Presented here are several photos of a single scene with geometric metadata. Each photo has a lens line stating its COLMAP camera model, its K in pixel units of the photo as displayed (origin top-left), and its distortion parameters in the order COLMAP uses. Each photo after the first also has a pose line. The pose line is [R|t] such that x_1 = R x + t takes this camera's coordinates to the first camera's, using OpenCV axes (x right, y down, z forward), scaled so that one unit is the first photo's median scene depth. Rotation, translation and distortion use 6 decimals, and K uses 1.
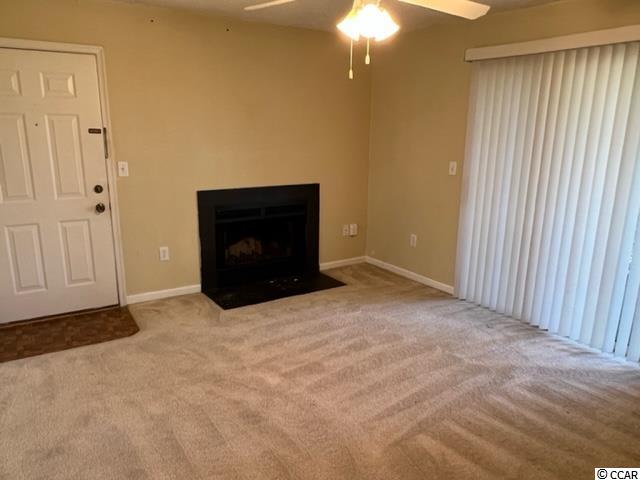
lens RADIAL K [[484.3, 0, 315.2], [0, 484.3, 242.1], [0, 0, 1]] dist [0.002368, -0.002227]
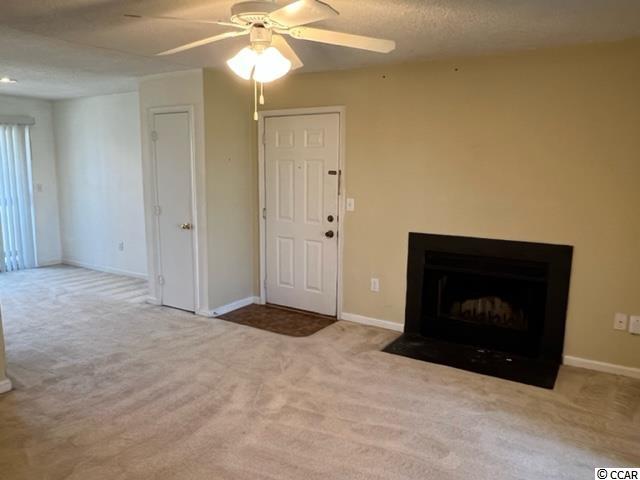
lens RADIAL K [[484.3, 0, 315.2], [0, 484.3, 242.1], [0, 0, 1]] dist [0.002368, -0.002227]
pose [[0.425824, 0.133435, -0.894913, 0.647290], [-0.217796, 0.975101, 0.041758, -0.093909], [0.878202, 0.177127, 0.444282, 0.423632]]
